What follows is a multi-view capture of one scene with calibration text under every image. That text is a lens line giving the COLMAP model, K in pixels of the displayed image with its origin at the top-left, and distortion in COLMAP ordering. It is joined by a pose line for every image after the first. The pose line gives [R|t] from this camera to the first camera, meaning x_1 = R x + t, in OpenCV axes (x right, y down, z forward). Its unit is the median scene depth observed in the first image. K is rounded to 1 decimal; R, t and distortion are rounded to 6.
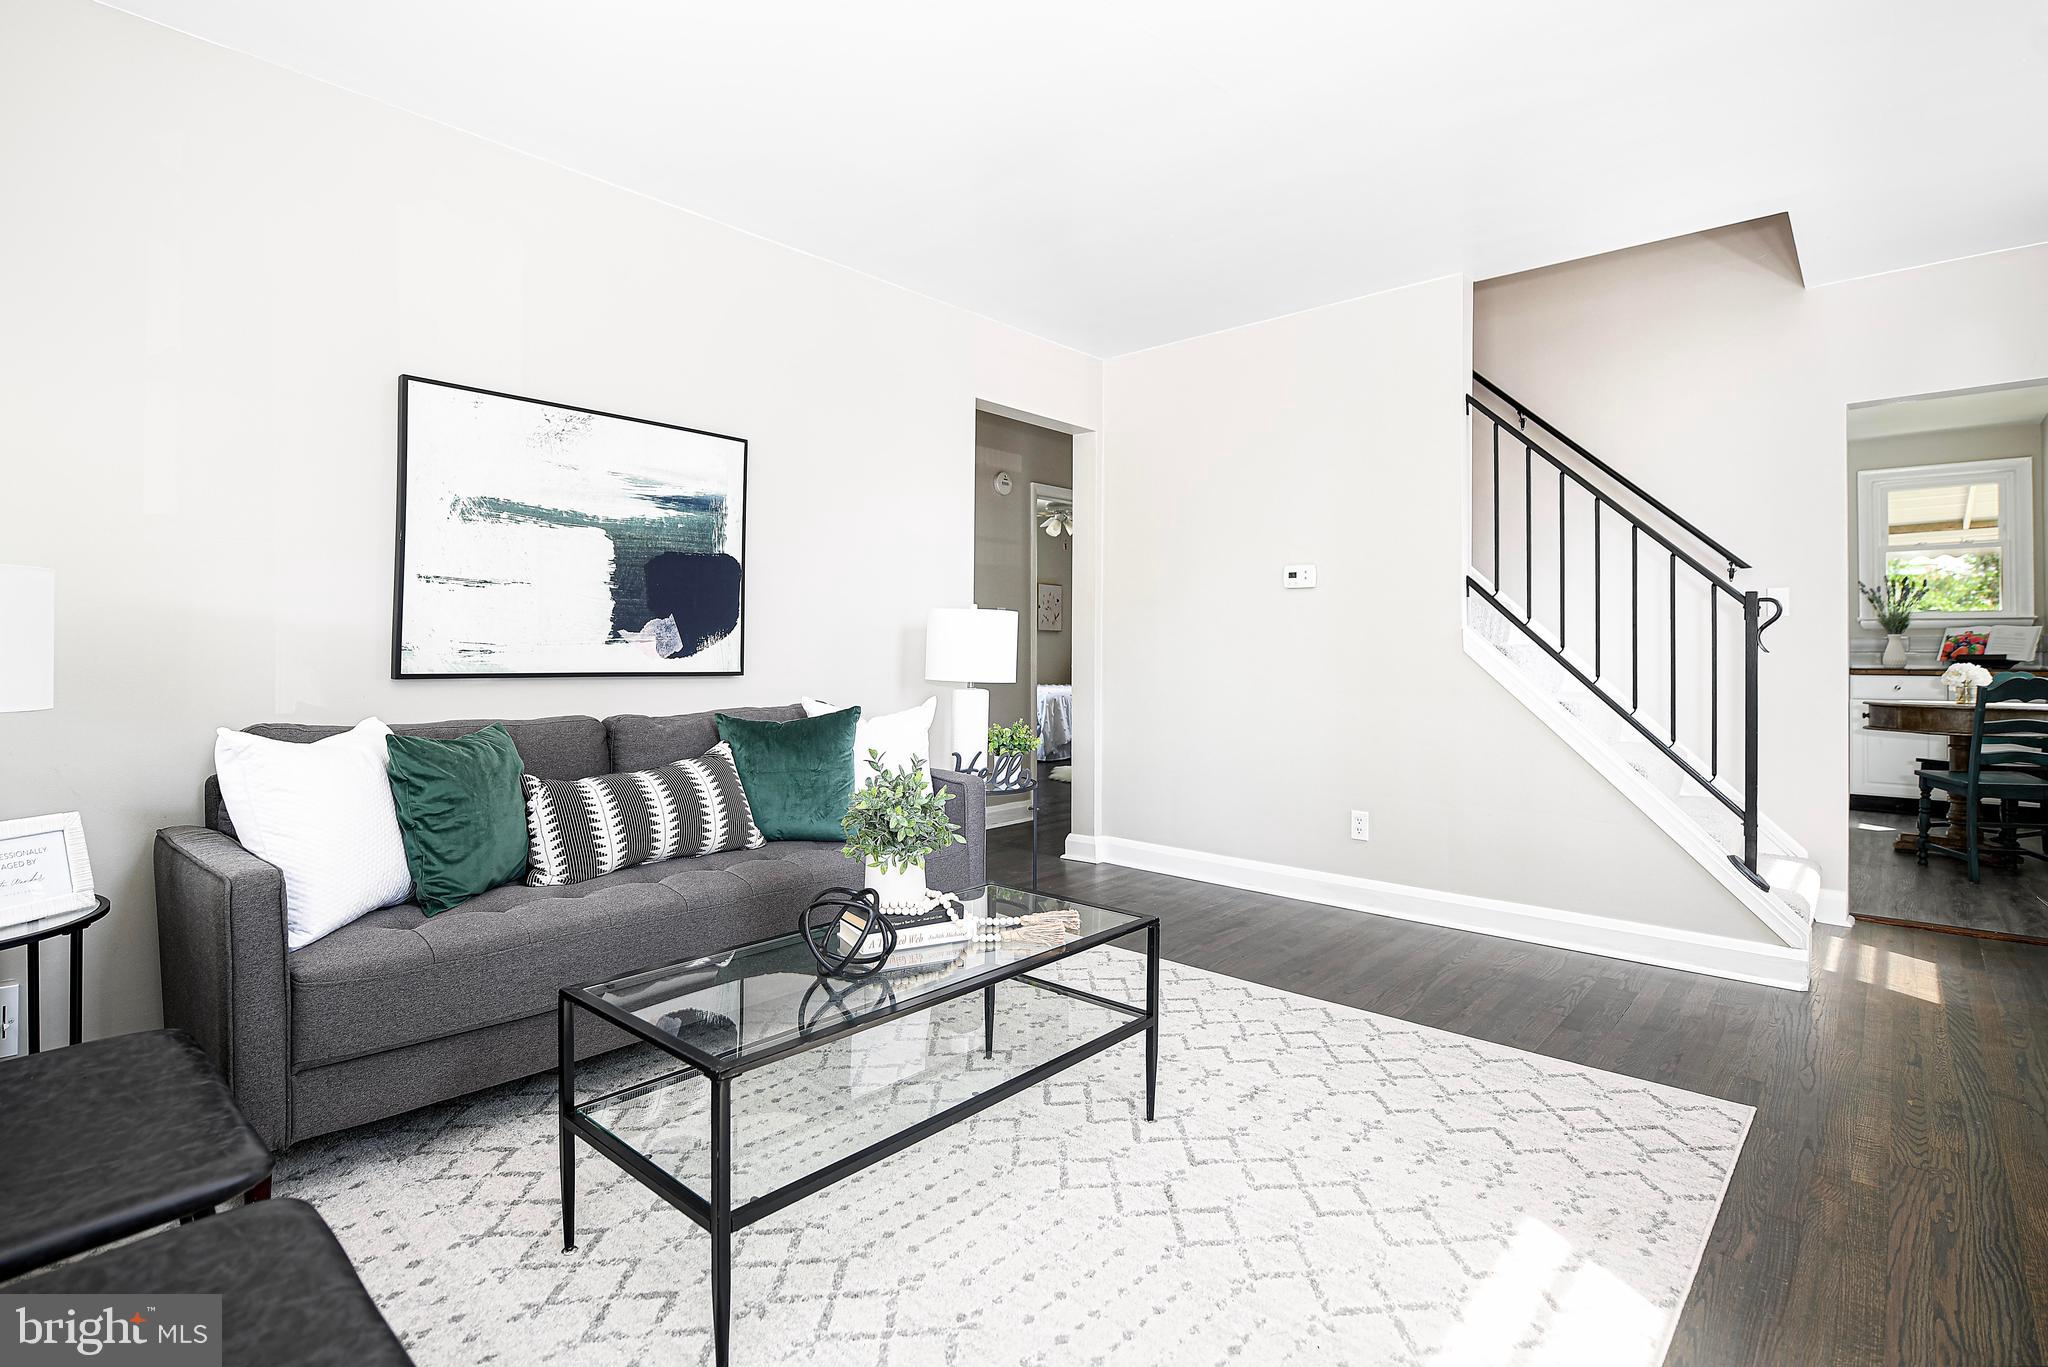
lens RADIAL K [[981.2, 0, 990.8], [0, 981.2, 644.1], [0, 0, 1]] dist [-0.006344, -0.001347]
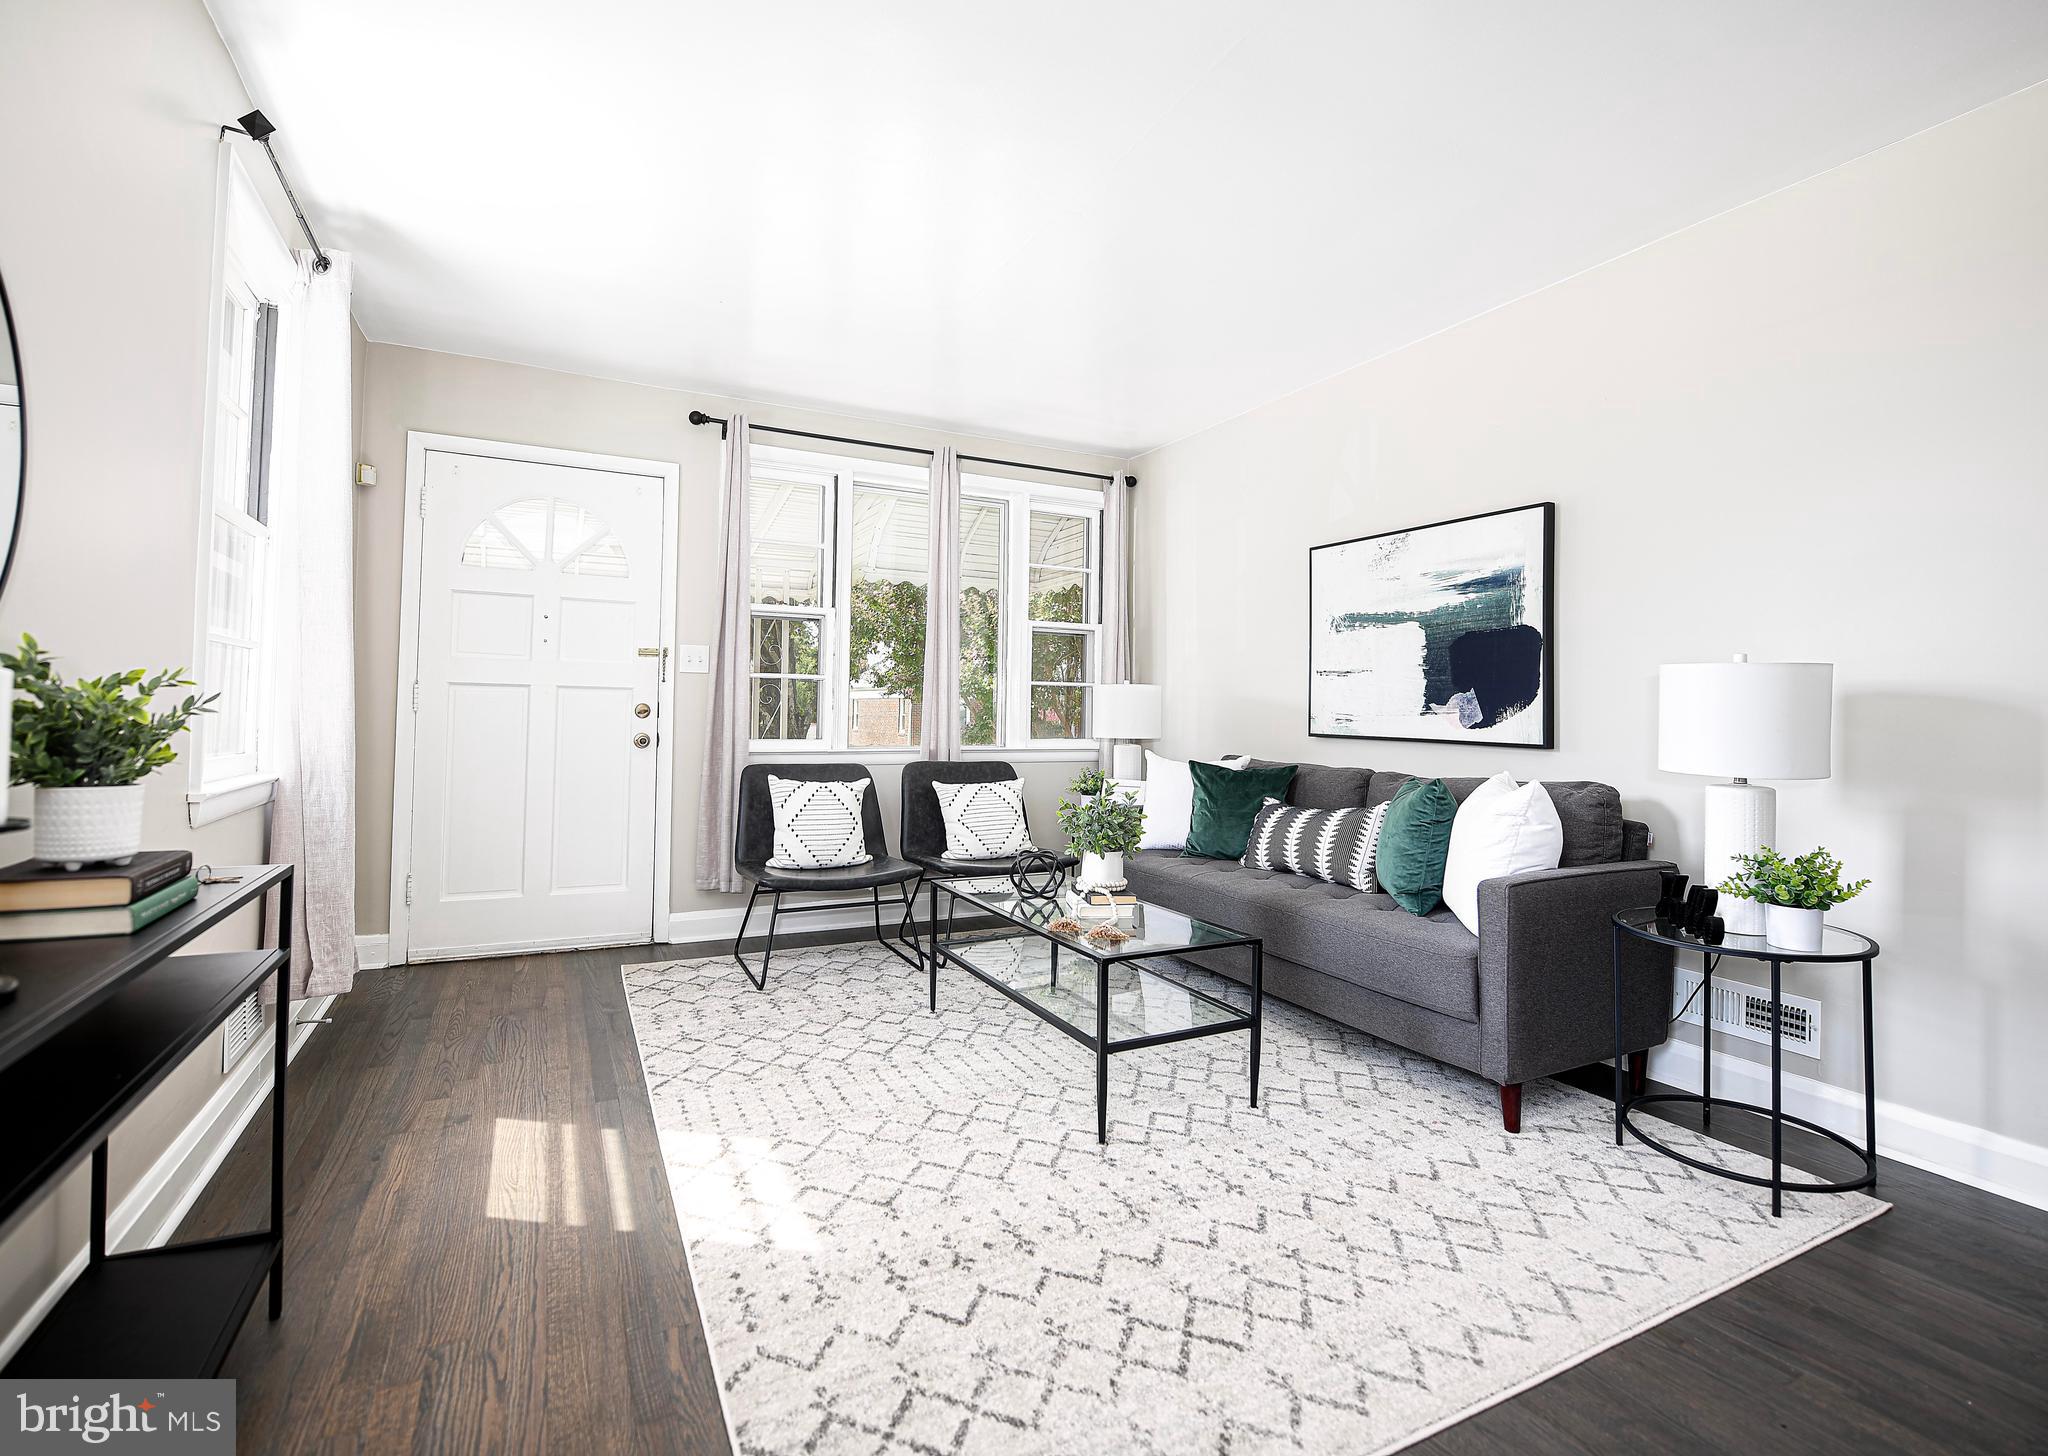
lens RADIAL K [[949.2, 0, 1021.6], [0, 949.2, 694.2], [0, 0, 1]] dist [-0.011862, -0.000662]
pose [[-0.346862, -0.027073, -0.937525, 0.878510], [-0.012634, 0.999627, -0.024192, 0.008376], [0.937831, 0.003454, -0.347075, 0.937932]]
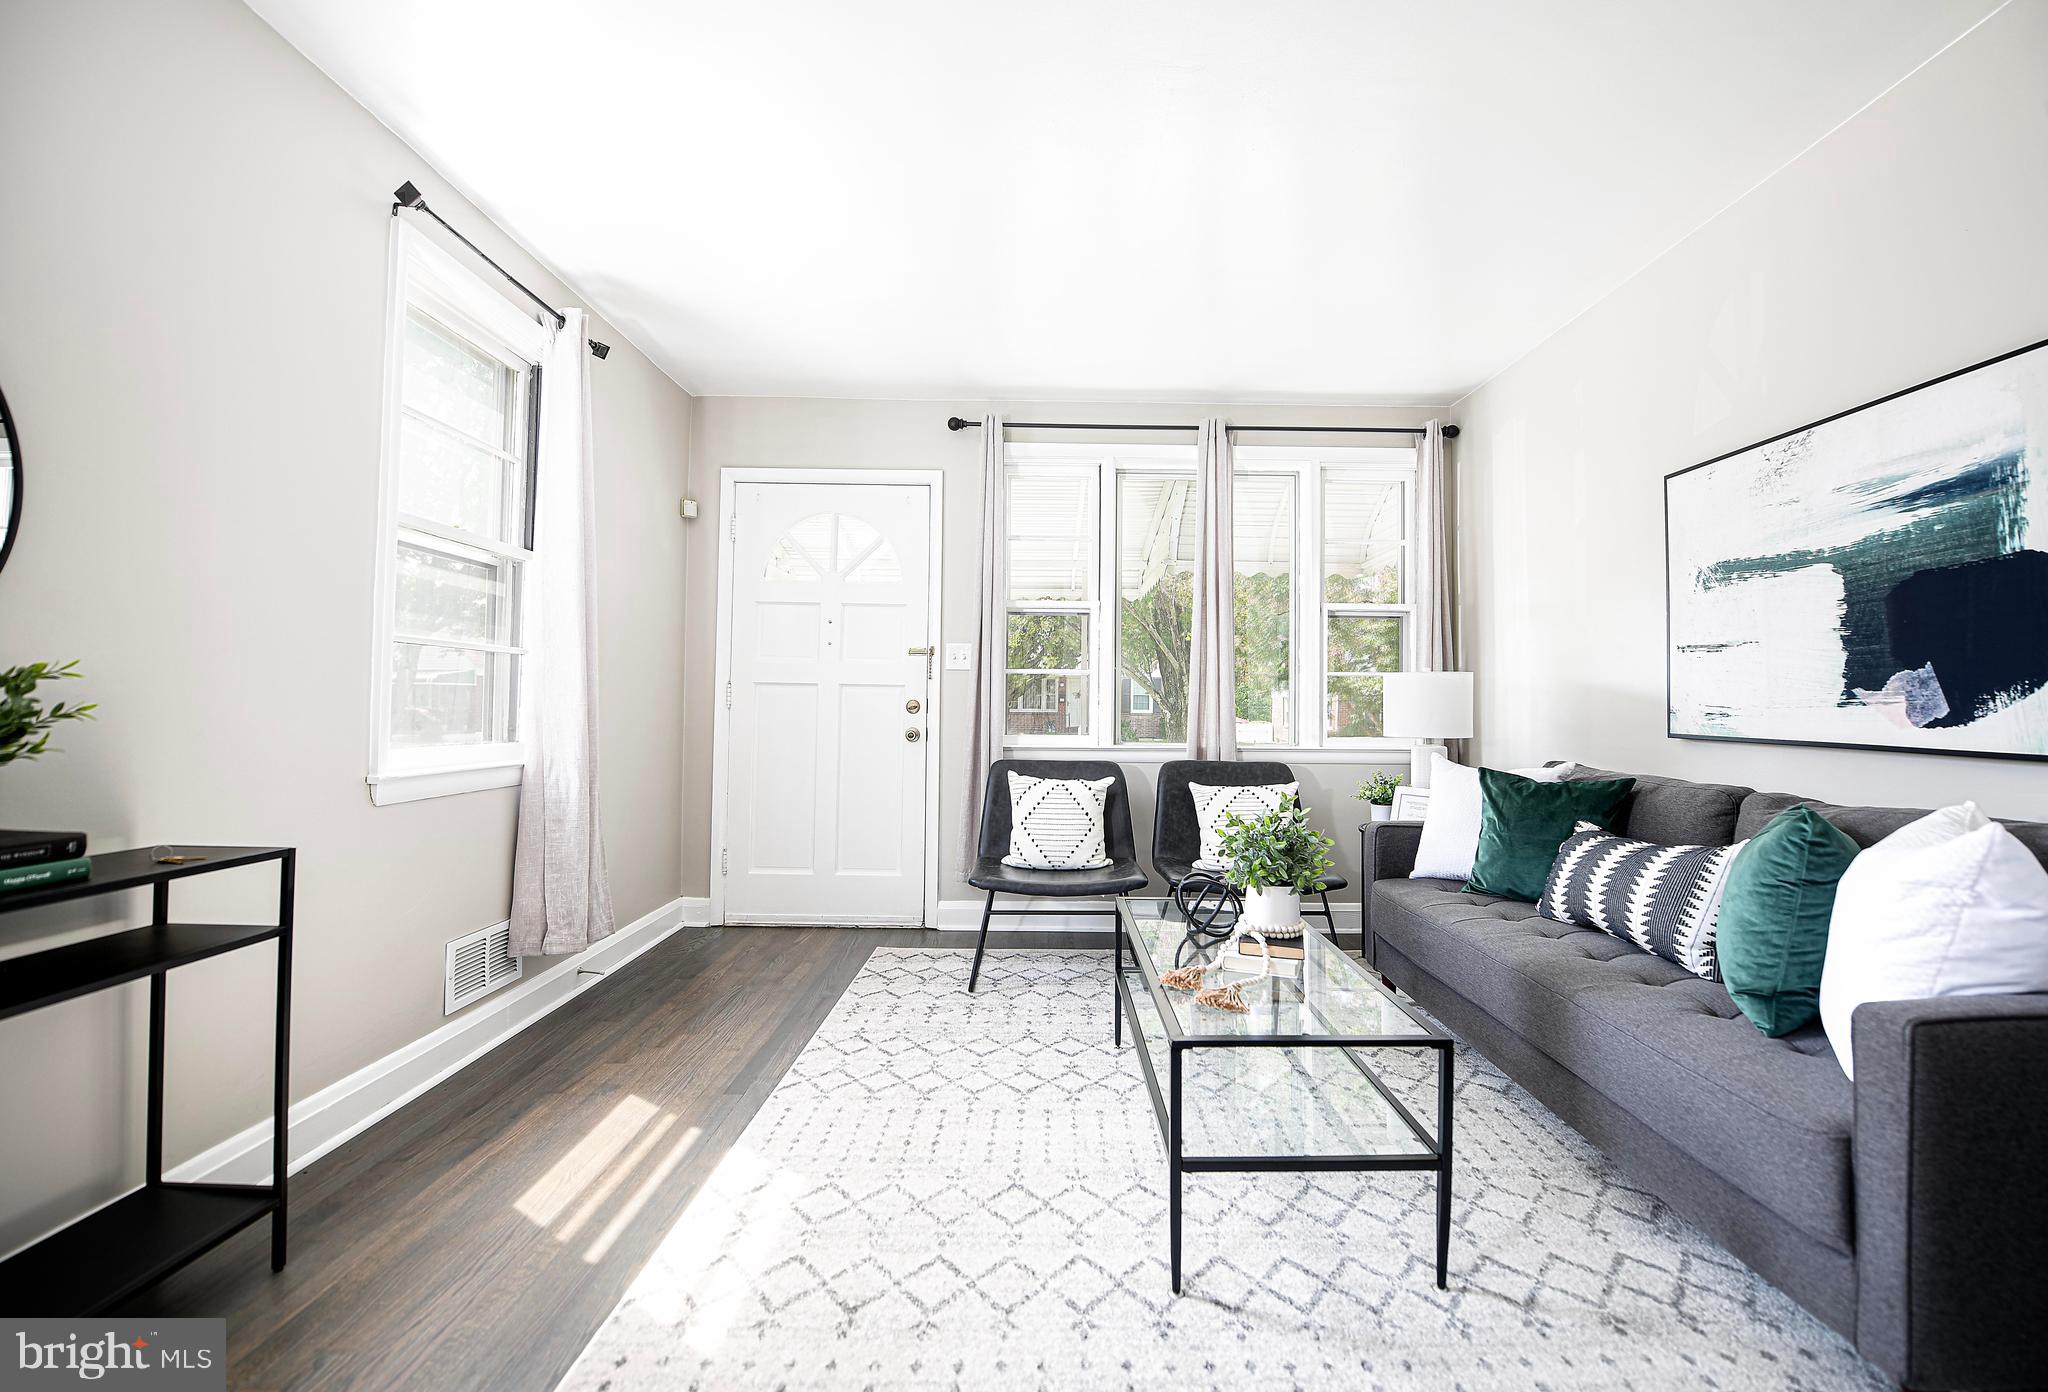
lens RADIAL K [[863.6, 0, 1054.0], [0, 863.6, 687.2], [0, 0, 1]] dist [-0.015106, -0.002881]
pose [[-0.727010, -0.025736, -0.686145, 0.533538], [-0.010413, 0.999596, -0.026460, 0.008848], [0.686548, -0.012092, -0.726984, 1.058480]]
